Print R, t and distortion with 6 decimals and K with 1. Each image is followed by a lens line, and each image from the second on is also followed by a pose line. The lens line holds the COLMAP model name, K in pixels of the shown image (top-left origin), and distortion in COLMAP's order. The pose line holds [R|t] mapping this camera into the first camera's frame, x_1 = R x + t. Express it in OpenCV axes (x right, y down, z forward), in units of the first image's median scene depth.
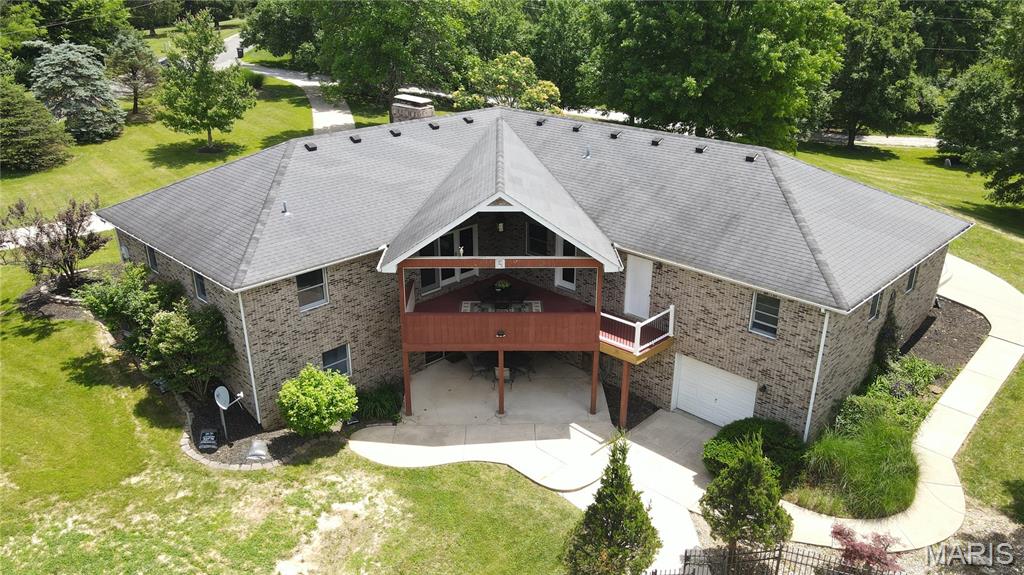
lens RADIAL K [[769.6, 0, 515.3], [0, 769.6, 290.9], [0, 0, 1]] dist [-0.000011, 0.026270]
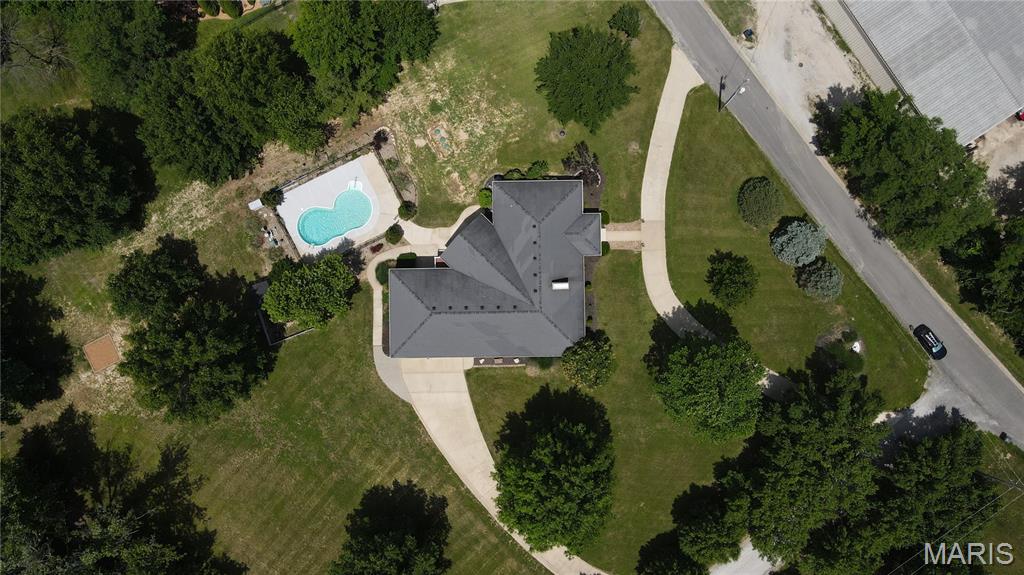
lens RADIAL K [[748.4, 0, 512.0], [0, 748.4, 287.5], [0, 0, 1]] dist [-0.005553, 0.002698]
pose [[-0.703959, 0.710082, -0.015005, 0.040890], [-0.273540, -0.251563, 0.928381, -3.611174], [0.655452, 0.657647, 0.371326, -0.093518]]
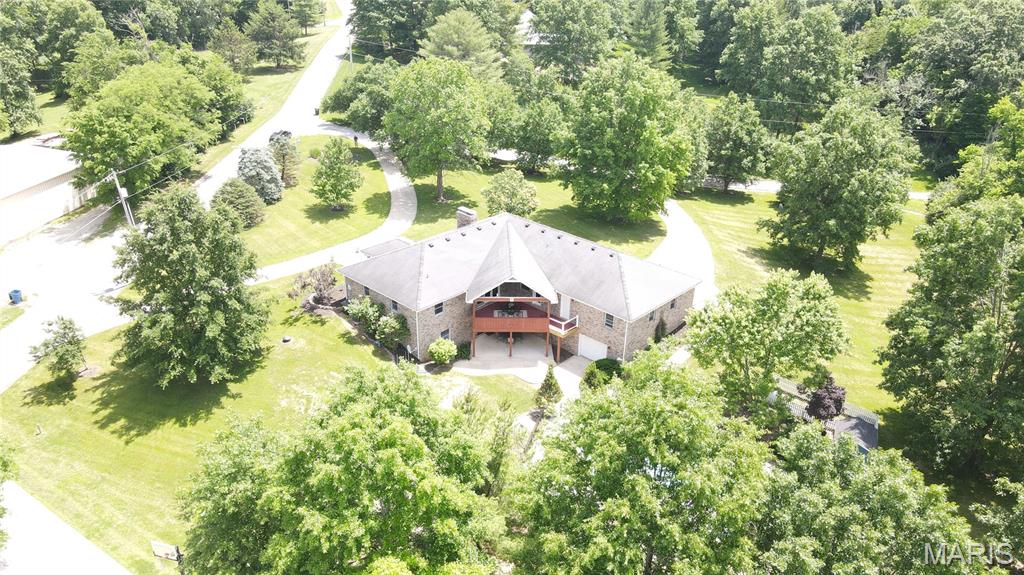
lens RADIAL K [[769.6, 0, 515.3], [0, 769.6, 290.9], [0, 0, 1]] dist [-0.000011, 0.026270]
pose [[0.999595, 0.010059, 0.026630, -0.075044], [-0.011570, 0.998296, 0.057195, -0.208551], [-0.026010, -0.057480, 0.998008, -1.572168]]
